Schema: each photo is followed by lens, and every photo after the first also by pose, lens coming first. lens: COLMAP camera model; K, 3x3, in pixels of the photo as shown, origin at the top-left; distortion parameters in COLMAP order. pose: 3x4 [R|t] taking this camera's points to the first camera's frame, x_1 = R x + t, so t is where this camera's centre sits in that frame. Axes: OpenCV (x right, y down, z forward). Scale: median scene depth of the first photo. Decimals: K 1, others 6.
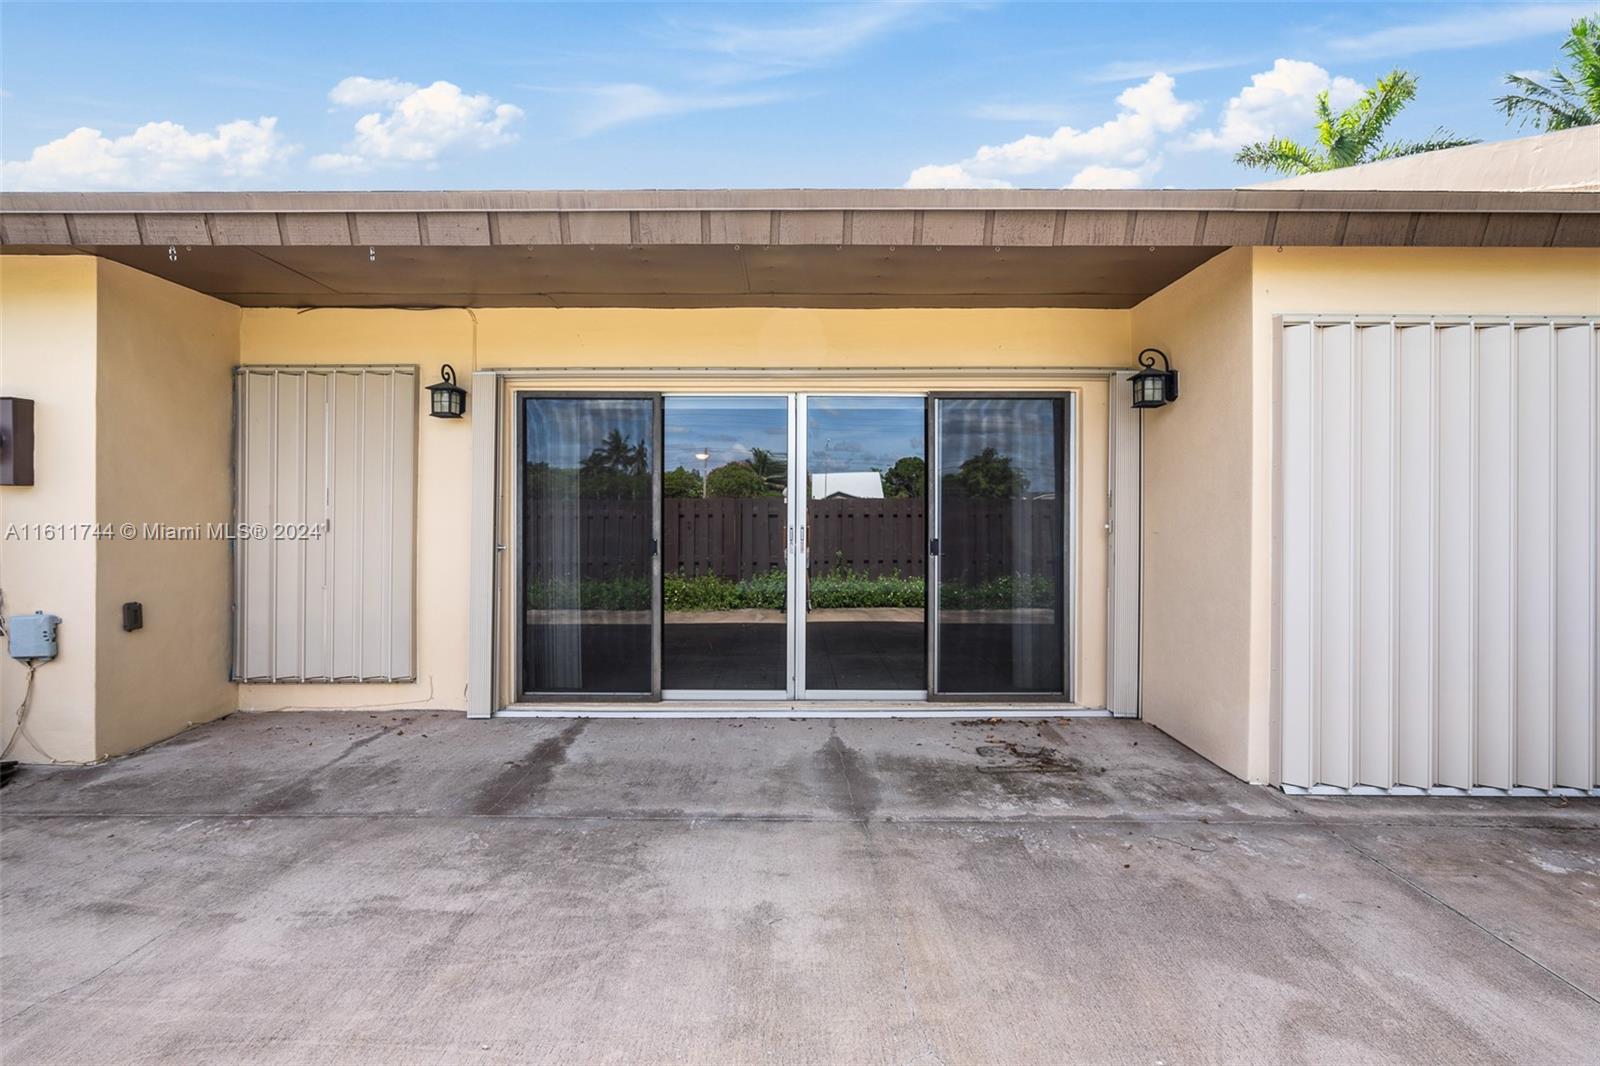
lens RADIAL K [[748.0, 0, 779.8], [0, 748.0, 511.5], [0, 0, 1]] dist [-0.000765, -0.000039]
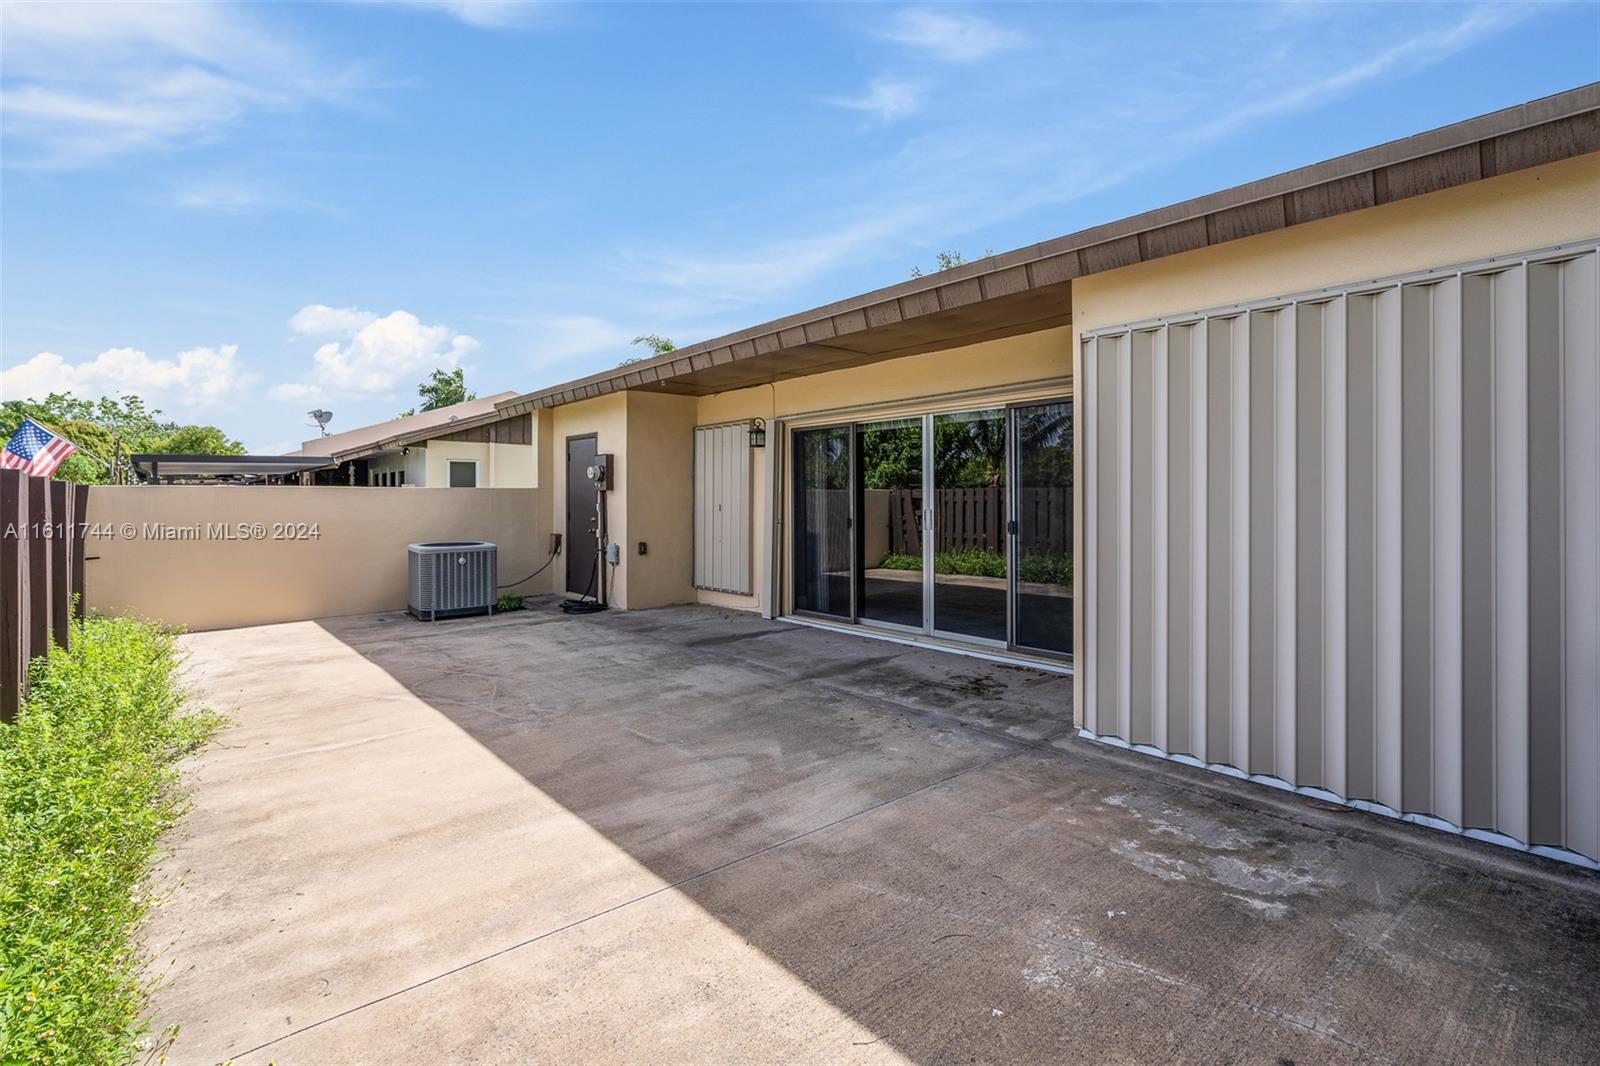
lens RADIAL K [[771.7, 0, 823.7], [0, 771.7, 497.4], [0, 0, 1]] dist [-0.002730, 0.000005]
pose [[0.656655, -0.006962, -0.754159, 1.296691], [0.004658, 0.999976, -0.005176, 0.002053], [0.754177, -0.000114, 0.656672, -0.111396]]
